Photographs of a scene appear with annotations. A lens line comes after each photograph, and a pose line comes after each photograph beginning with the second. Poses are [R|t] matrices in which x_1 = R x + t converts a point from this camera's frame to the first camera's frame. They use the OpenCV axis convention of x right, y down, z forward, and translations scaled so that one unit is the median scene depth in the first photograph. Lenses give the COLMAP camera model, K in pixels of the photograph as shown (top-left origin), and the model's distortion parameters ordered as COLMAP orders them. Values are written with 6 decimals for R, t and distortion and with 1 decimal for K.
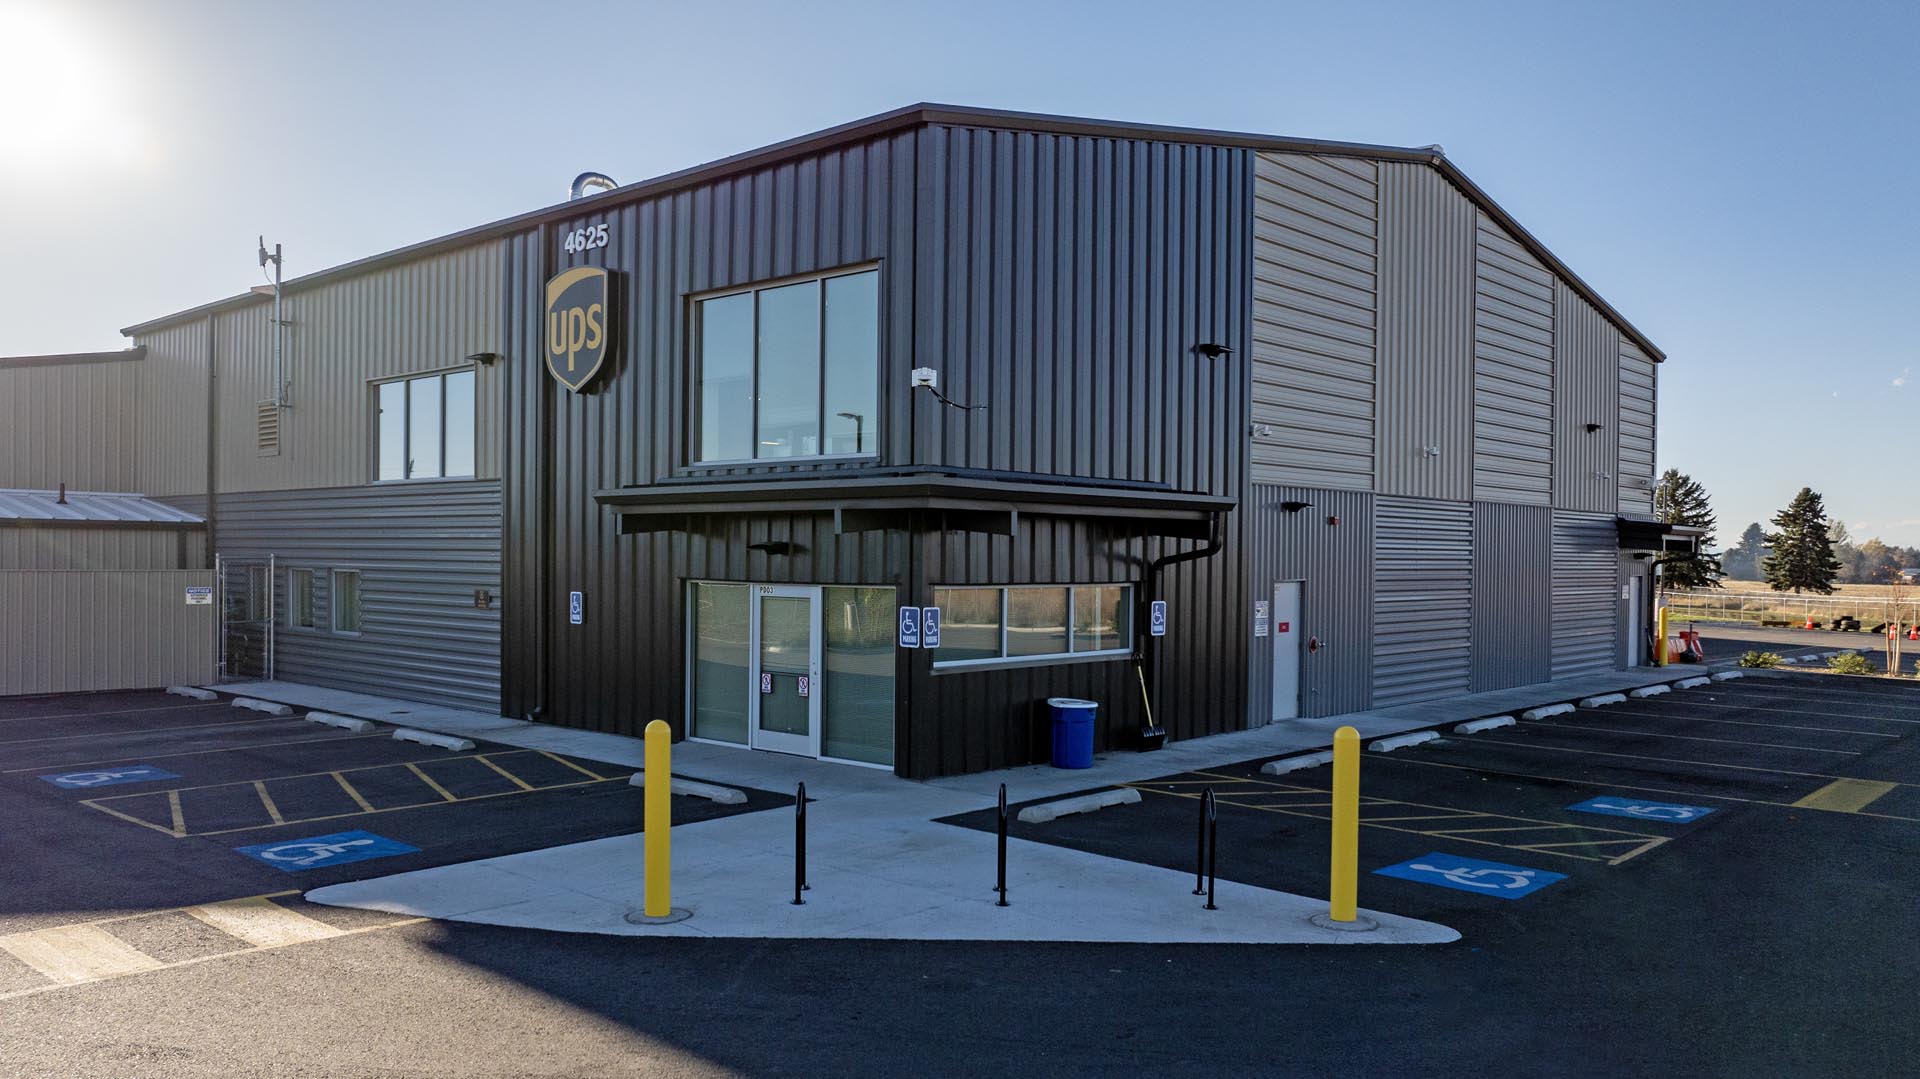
lens RADIAL K [[1466.7, 0, 953.7], [0, 1466.7, 578.1], [0, 0, 1]] dist [-0.000468, -0.000162]
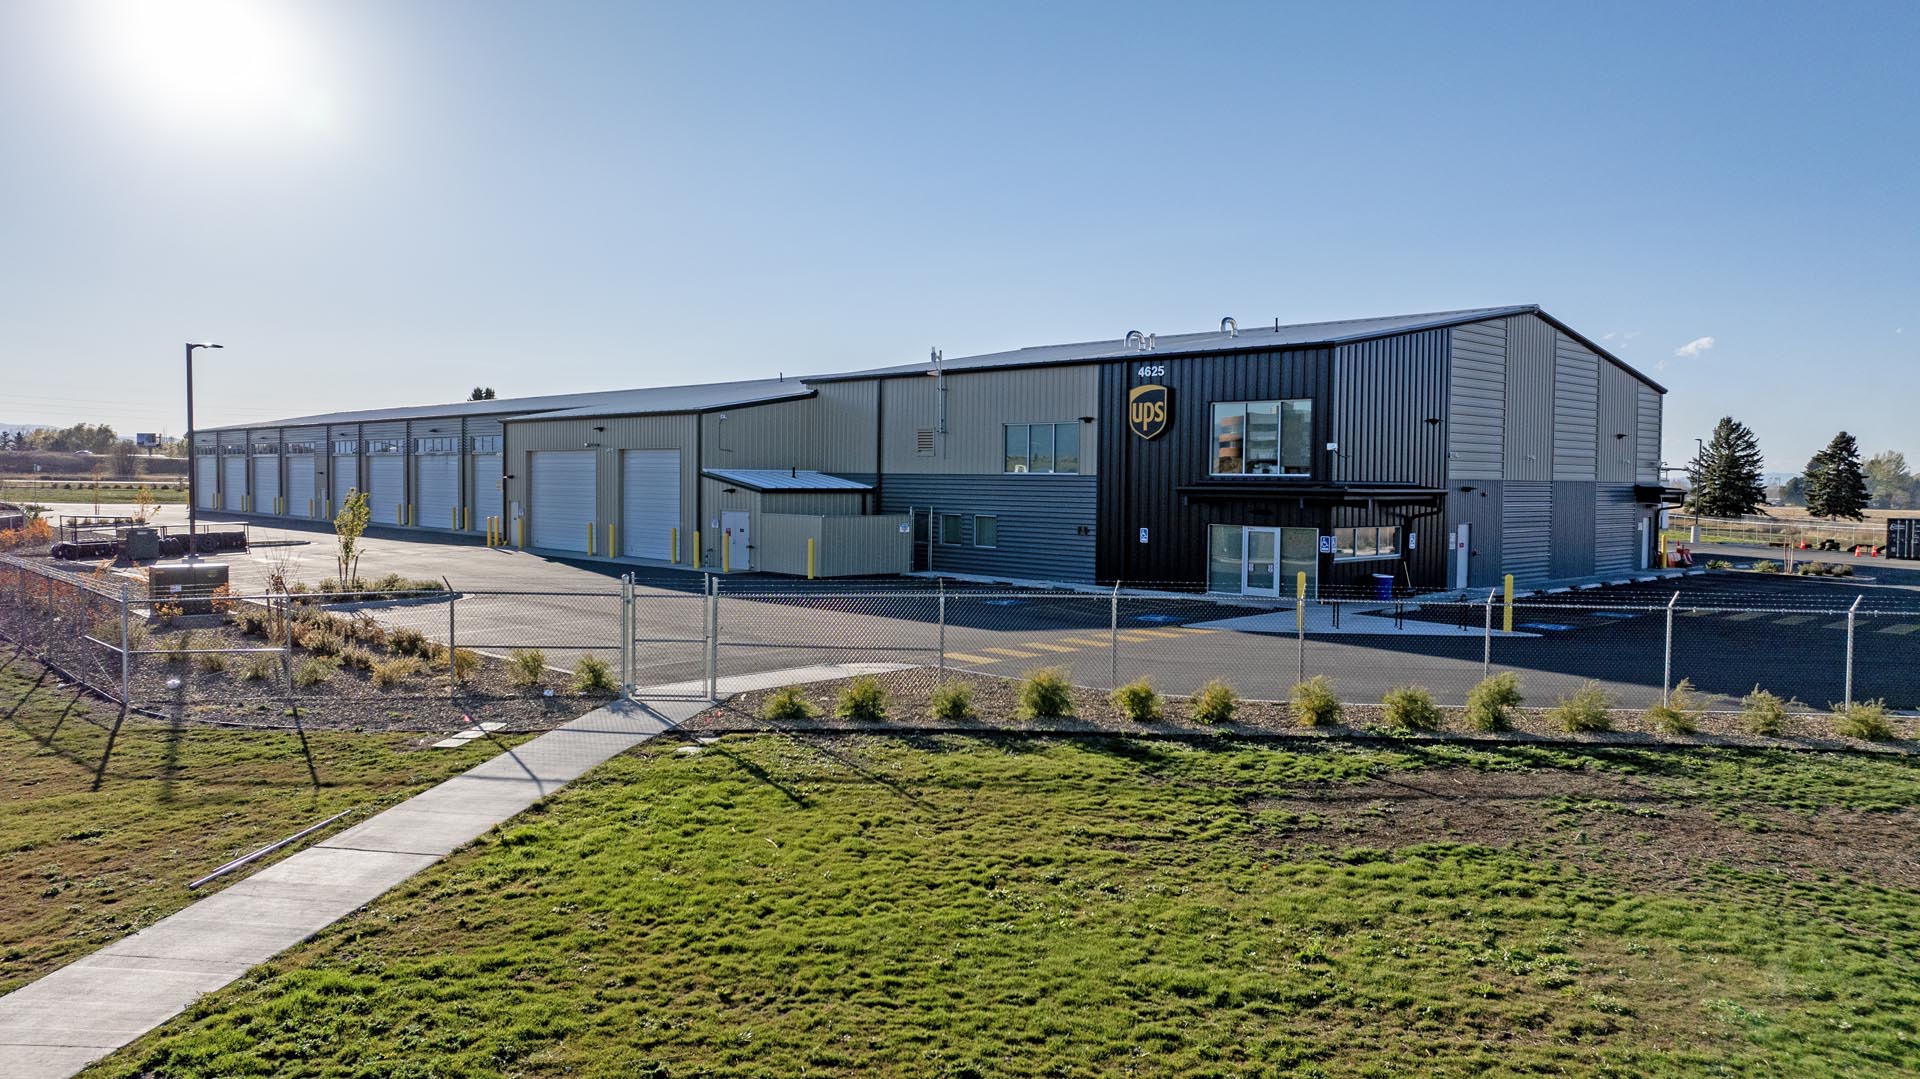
lens RADIAL K [[1392.2, 0, 992.2], [0, 1392.2, 539.3], [0, 0, 1]] dist [-0.004975, 0.001388]
pose [[0.998854, 0.002864, -0.047786, -0.364641], [-0.001495, 0.999588, 0.028661, -0.032585], [0.047848, -0.028556, 0.998446, -1.067709]]
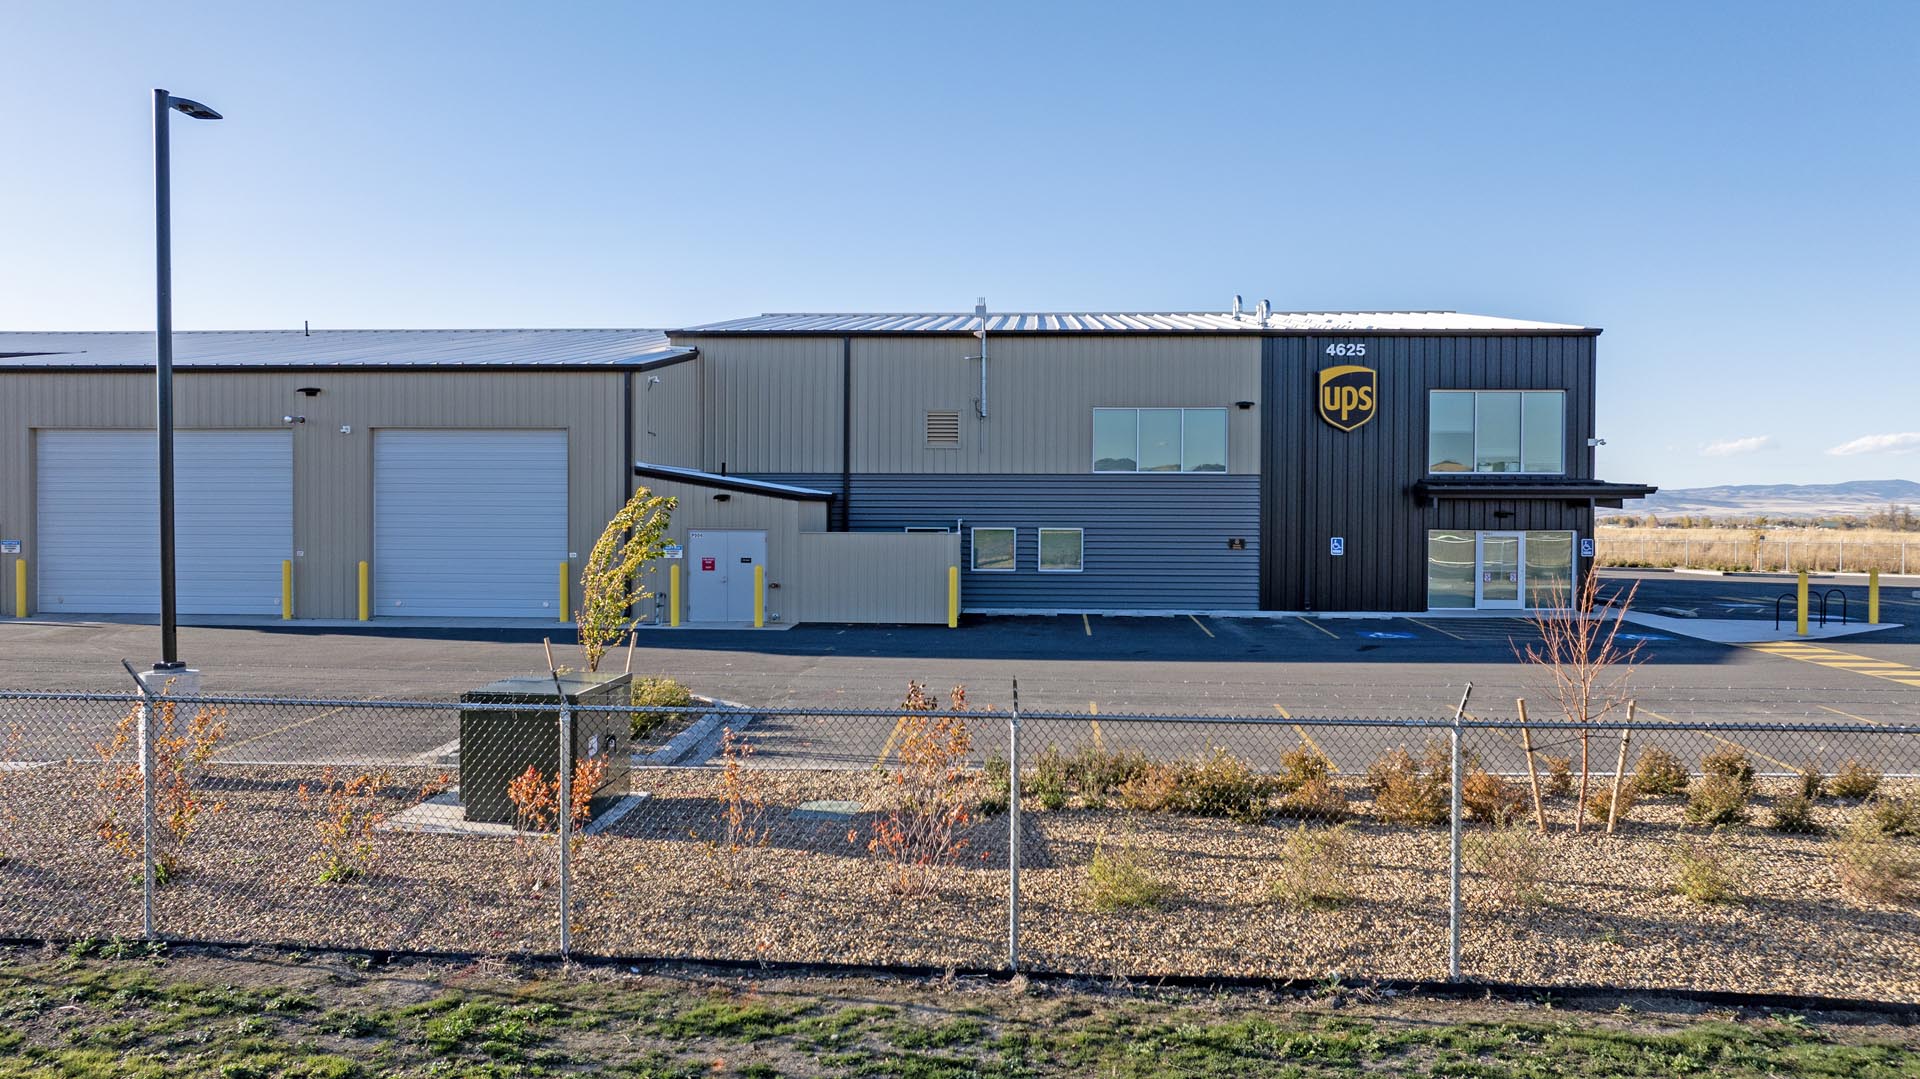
lens RADIAL K [[1392.2, 0, 992.2], [0, 1392.2, 539.3], [0, 0, 1]] dist [-0.004975, 0.001388]
pose [[0.762232, -0.023286, 0.646885, -1.630010], [0.013321, 0.999705, 0.020290, -0.028980], [-0.647167, -0.006848, 0.762317, -0.059612]]
